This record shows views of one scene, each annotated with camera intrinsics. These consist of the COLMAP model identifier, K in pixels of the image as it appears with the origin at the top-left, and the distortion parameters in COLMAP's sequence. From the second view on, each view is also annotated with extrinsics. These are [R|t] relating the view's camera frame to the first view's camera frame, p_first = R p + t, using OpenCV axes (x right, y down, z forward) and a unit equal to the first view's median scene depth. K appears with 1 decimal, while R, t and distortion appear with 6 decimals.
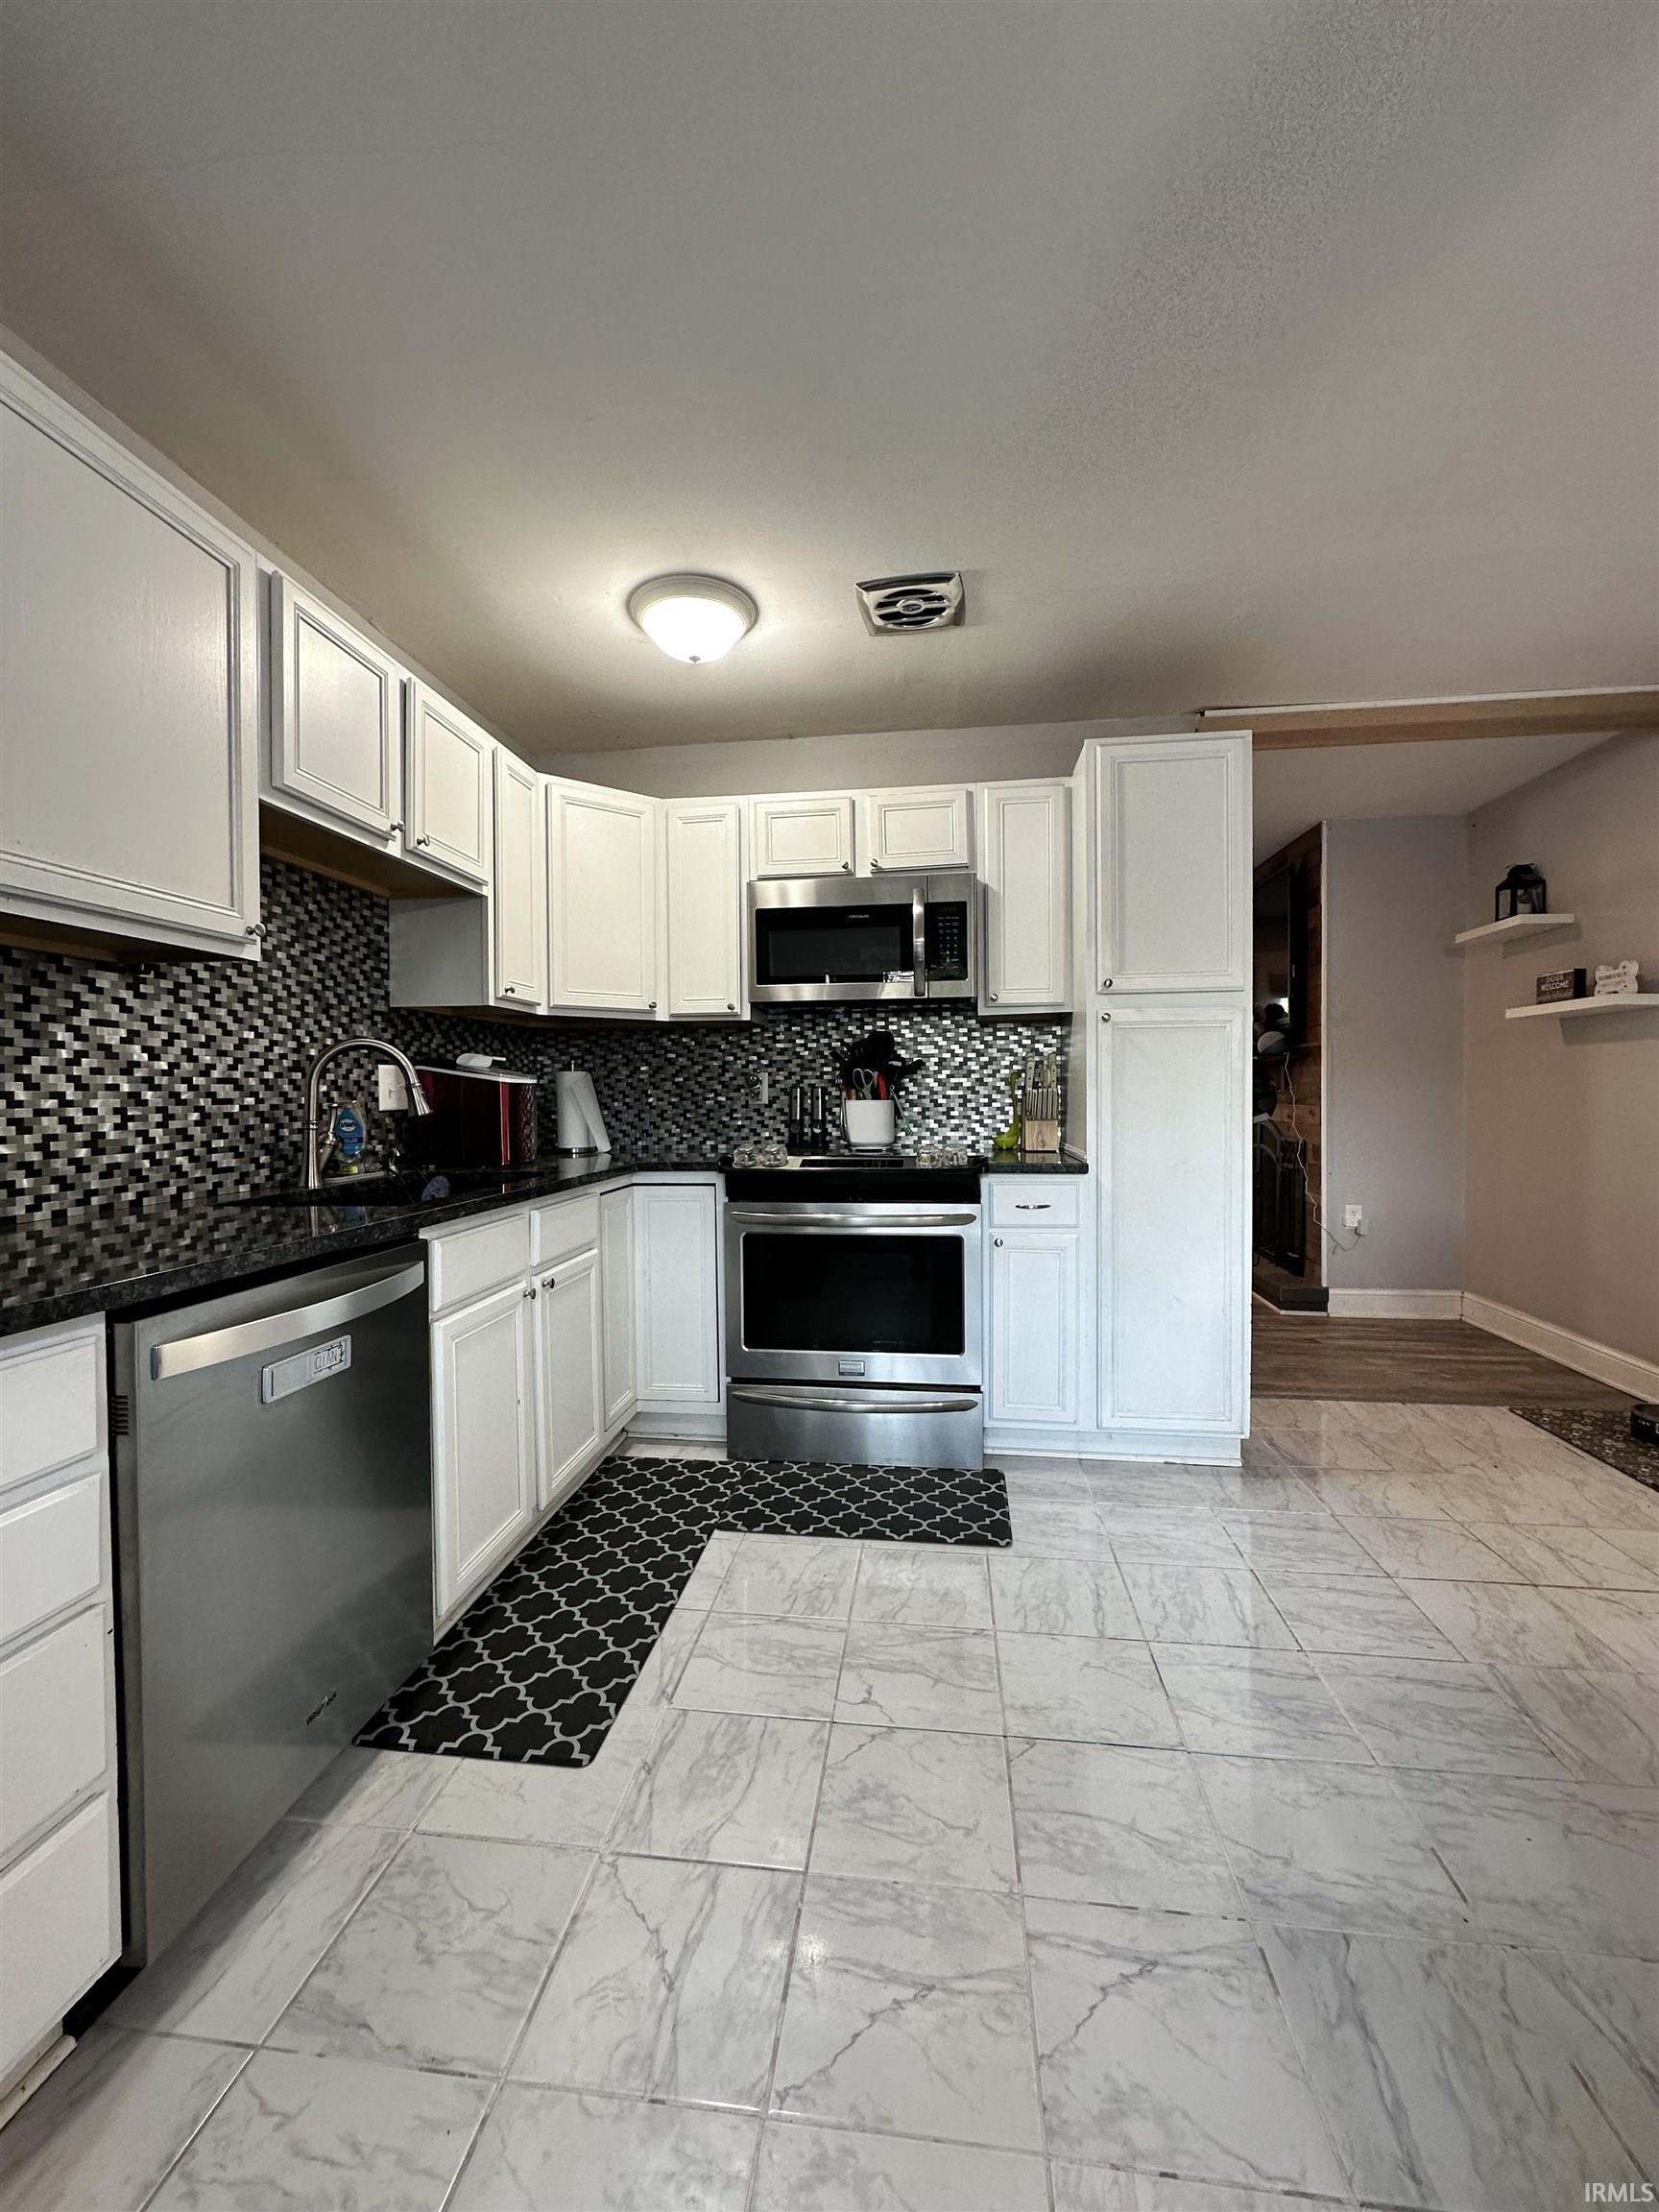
lens RADIAL K [[877.6, 0, 831.6], [0, 877.6, 1104.7], [0, 0, 1]] dist [-0.003445, 0.000096]
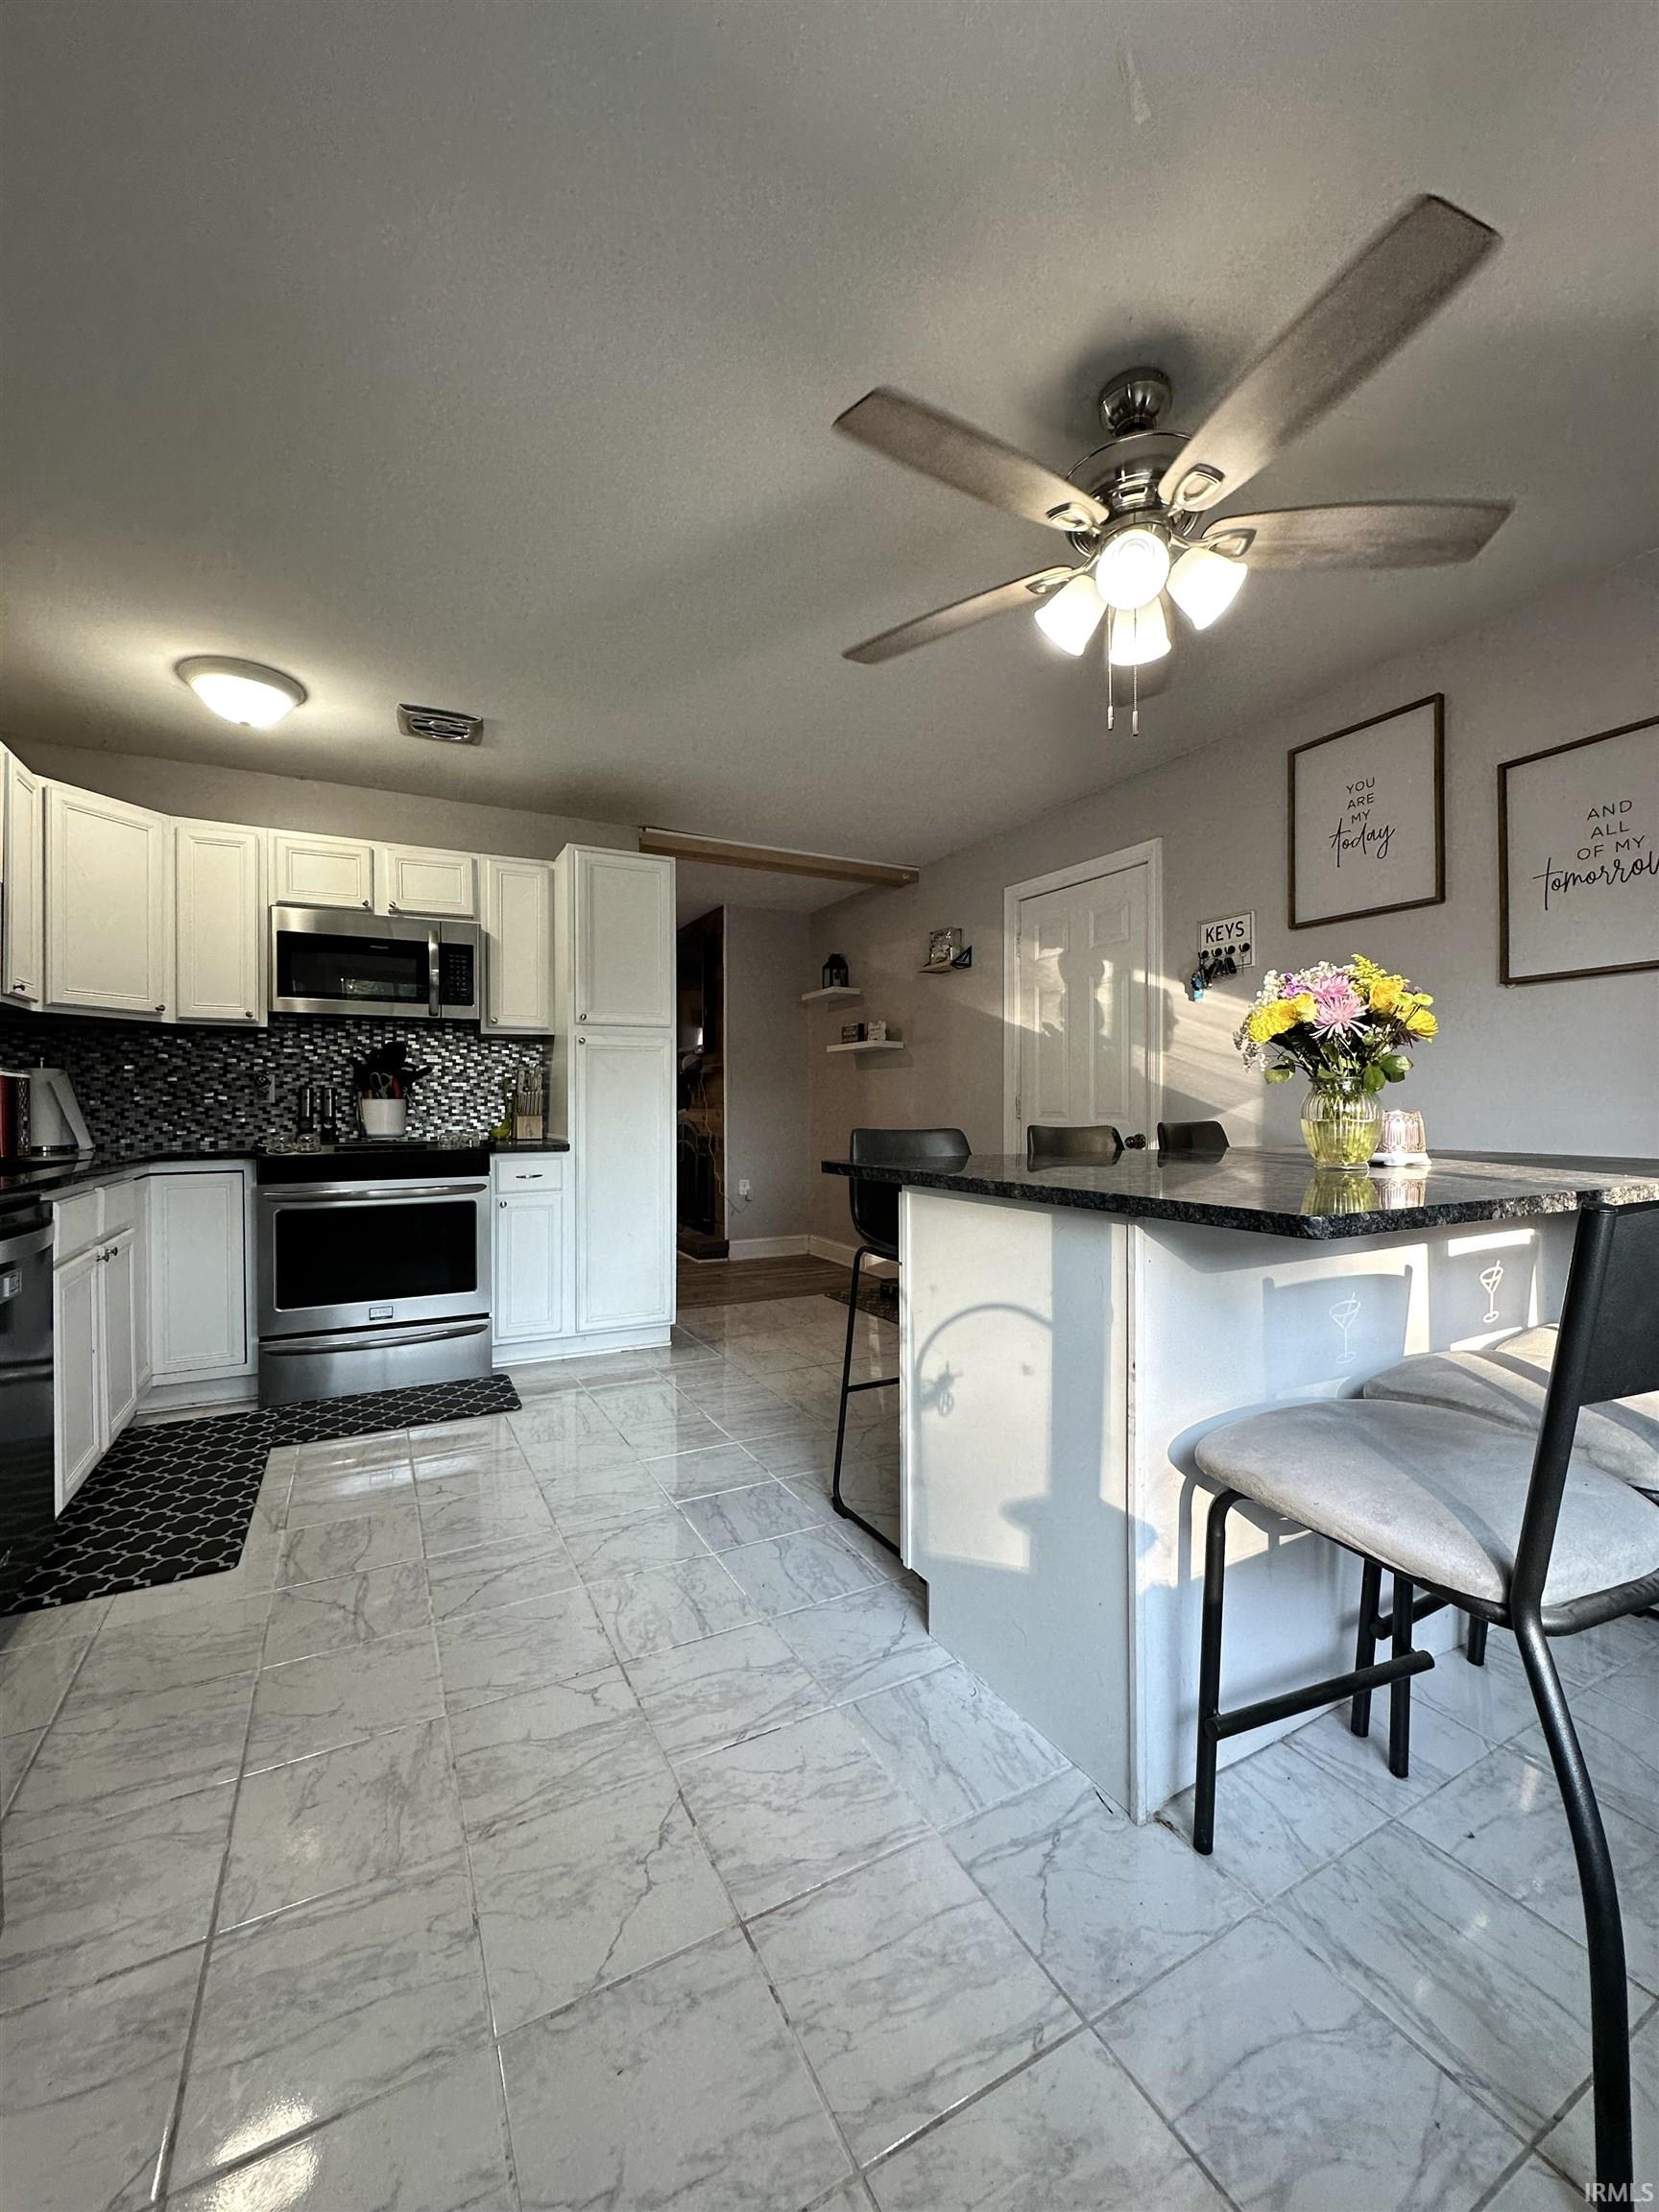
lens RADIAL K [[877.6, 0, 833.7], [0, 877.6, 1109.4], [0, 0, 1]] dist [-0.003445, 0.000096]
pose [[0.814444, 0.001835, 0.580240, -0.164978], [0.004858, 0.999938, -0.009982, 0.025759], [-0.580222, 0.010948, 0.814385, -0.361886]]
